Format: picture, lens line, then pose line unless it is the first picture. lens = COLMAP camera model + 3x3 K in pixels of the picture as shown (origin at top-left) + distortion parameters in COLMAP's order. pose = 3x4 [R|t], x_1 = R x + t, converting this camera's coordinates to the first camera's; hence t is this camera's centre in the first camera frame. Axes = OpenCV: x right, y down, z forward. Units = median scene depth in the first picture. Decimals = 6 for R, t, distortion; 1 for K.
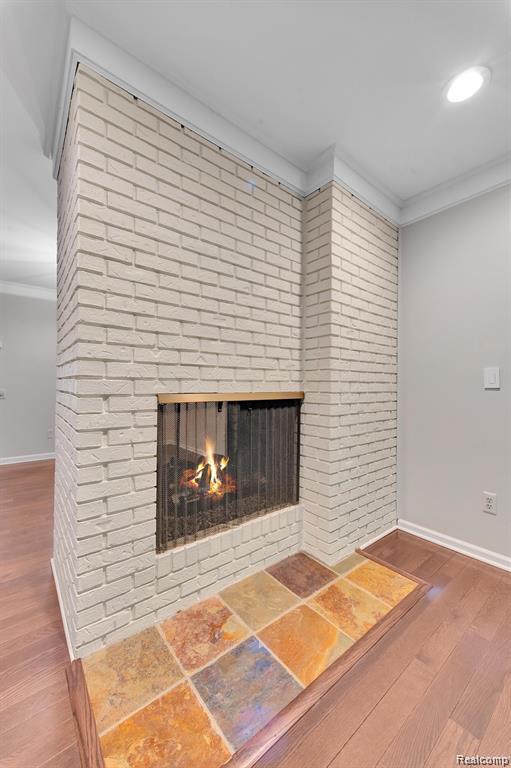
lens RADIAL K [[300.6, 0, 254.2], [0, 300.6, 385.2], [0, 0, 1]] dist [0.008438, 0.000361]
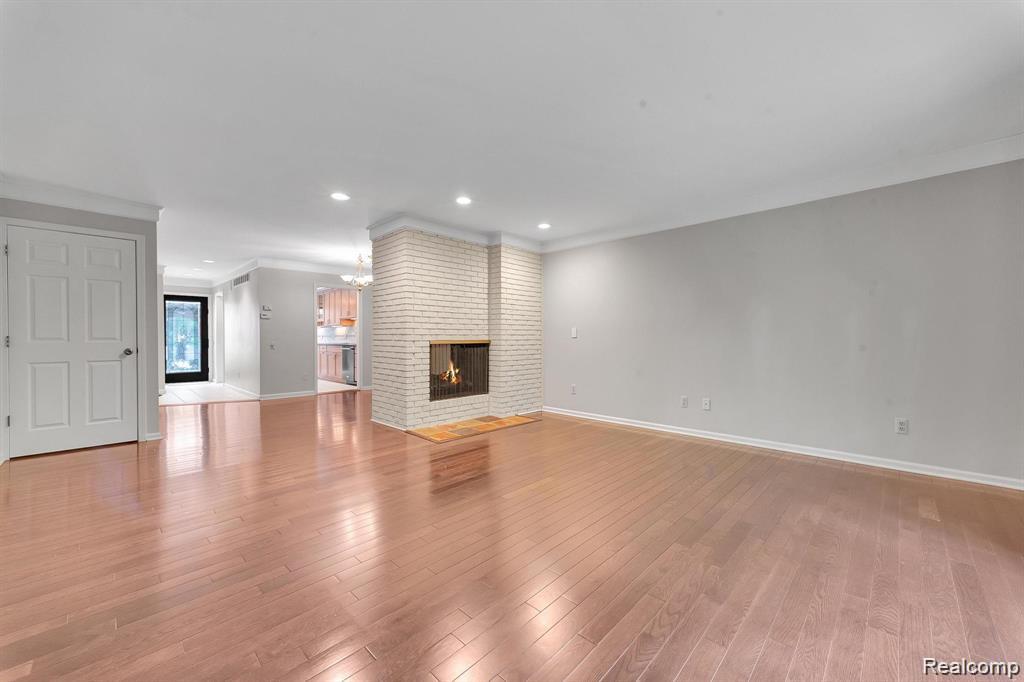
lens RADIAL K [[396.3, 0, 512.0], [0, 396.3, 337.9], [0, 0, 1]] dist [0.007145, -0.000132]
pose [[0.992639, -0.008396, 0.120823, -0.018306], [0.007975, 0.999960, 0.003966, -0.000796], [-0.120852, -0.002973, 0.992666, -1.861255]]
